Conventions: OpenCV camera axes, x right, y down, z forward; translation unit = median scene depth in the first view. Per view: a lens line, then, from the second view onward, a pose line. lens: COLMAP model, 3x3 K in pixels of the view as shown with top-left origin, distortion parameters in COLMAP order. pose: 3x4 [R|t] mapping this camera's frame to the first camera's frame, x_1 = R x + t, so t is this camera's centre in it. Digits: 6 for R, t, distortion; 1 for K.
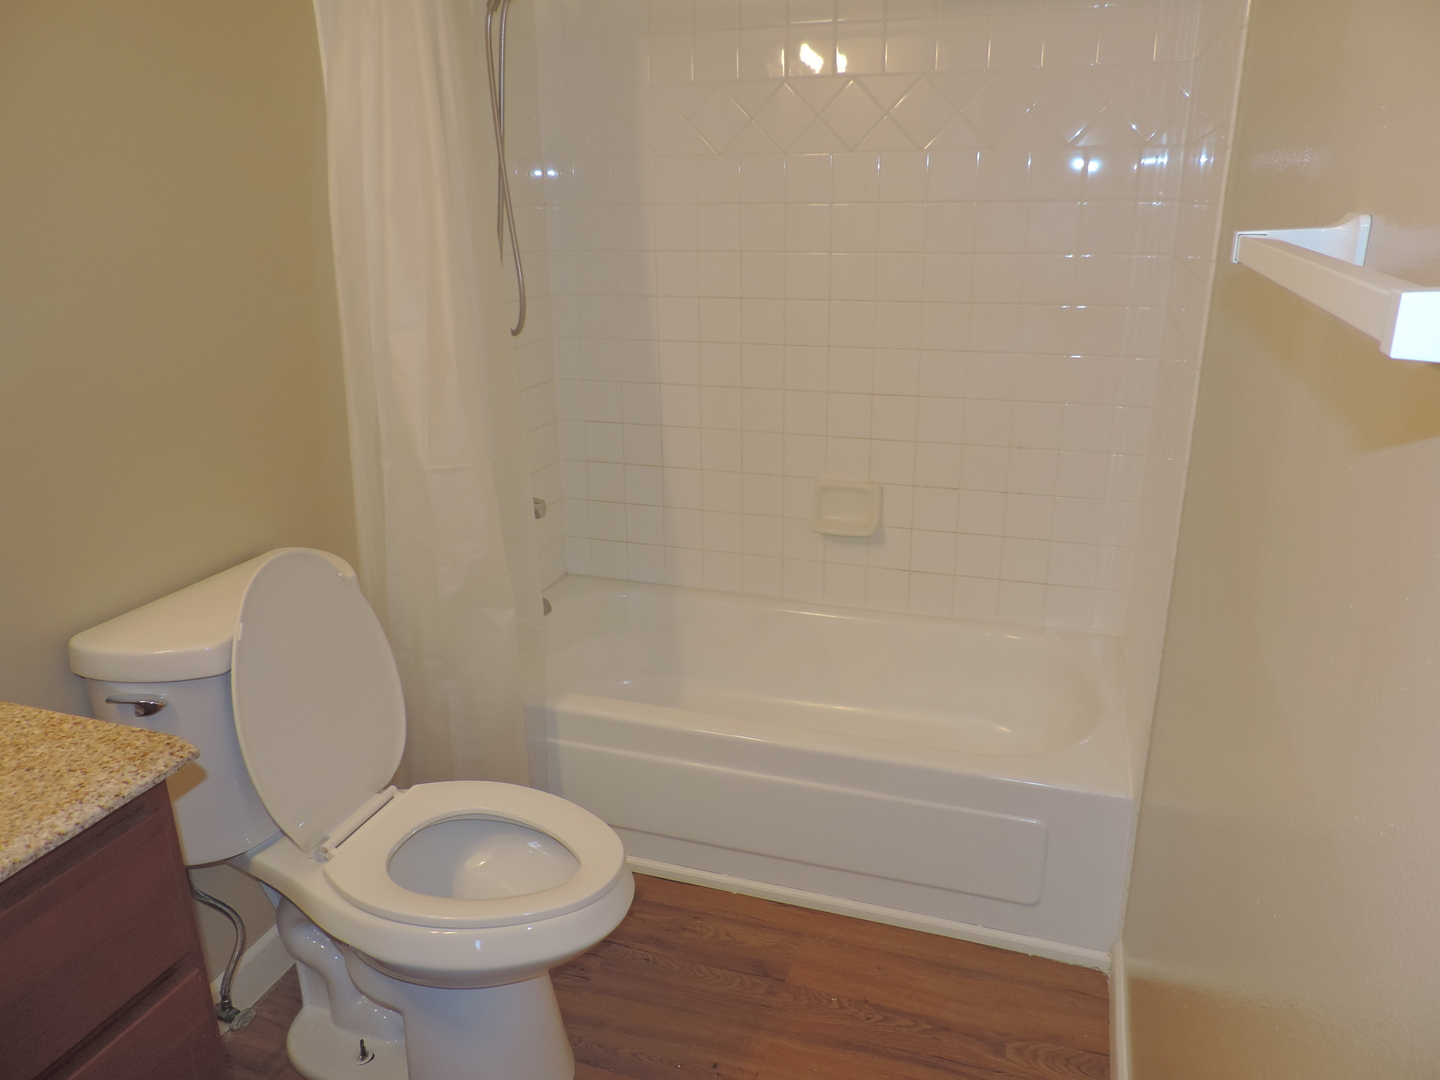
lens RADIAL K [[1027.3, 0, 726.1], [0, 1027.3, 543.4], [0, 0, 1]] dist [-0.028980, 0.000794]
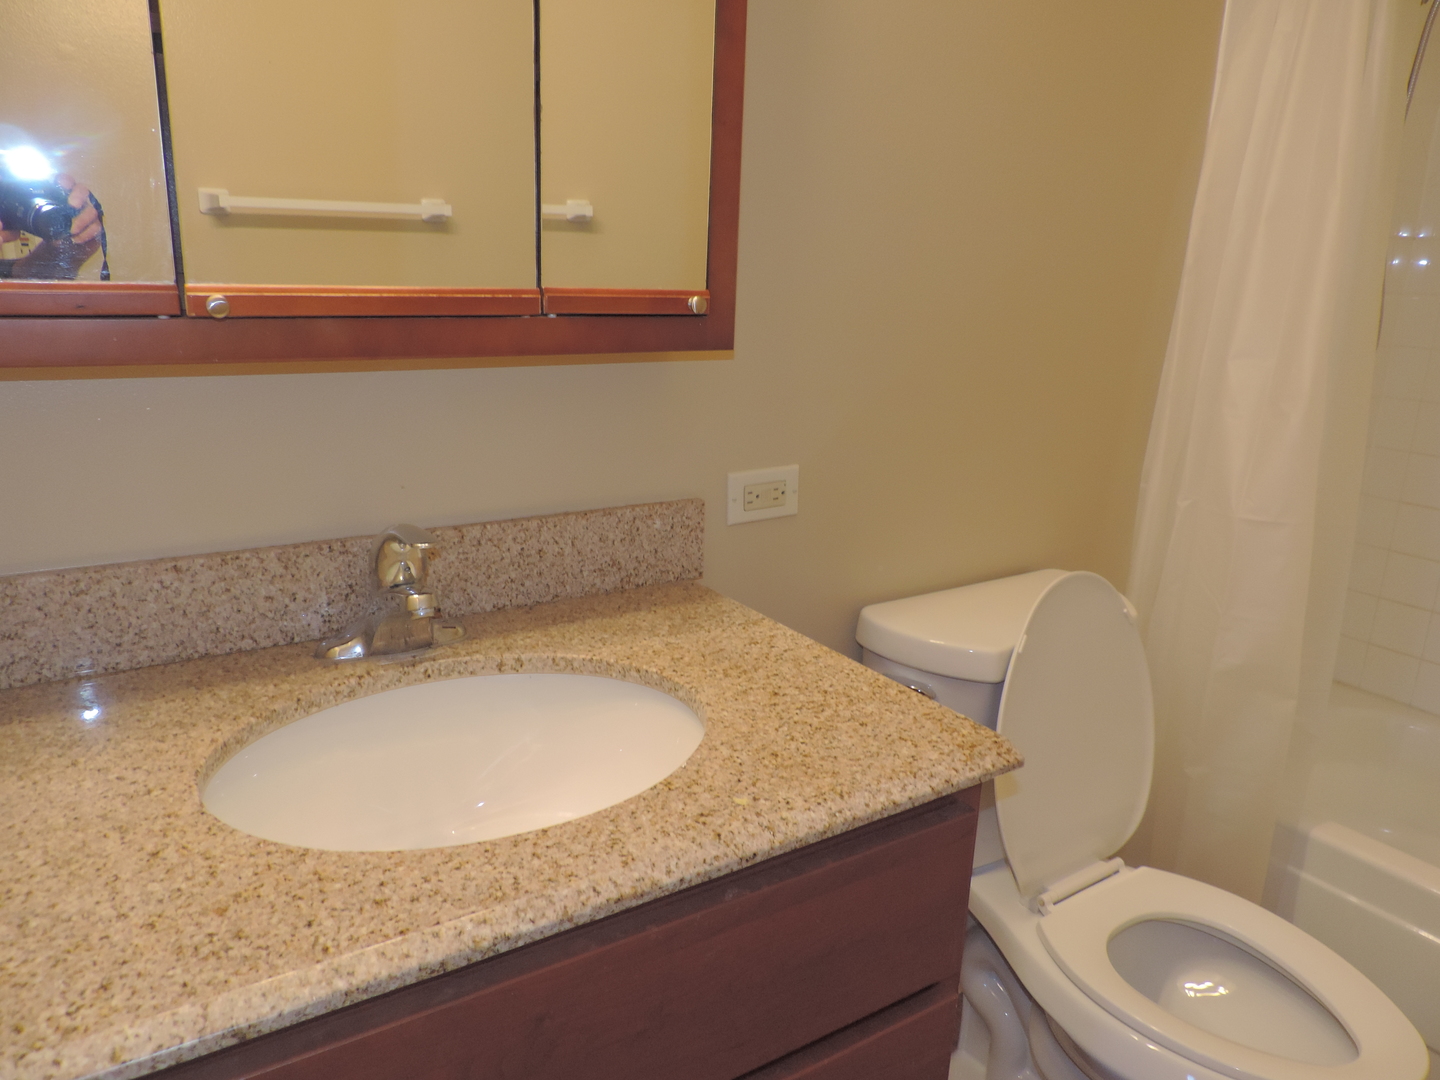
lens RADIAL K [[1027.3, 0, 726.1], [0, 1027.3, 543.4], [0, 0, 1]] dist [-0.028980, 0.000794]
pose [[0.796486, 0.198579, -0.571118, -0.259091], [-0.232099, 0.972584, 0.014482, 0.069006], [0.558336, 0.121021, 0.820740, 0.100294]]
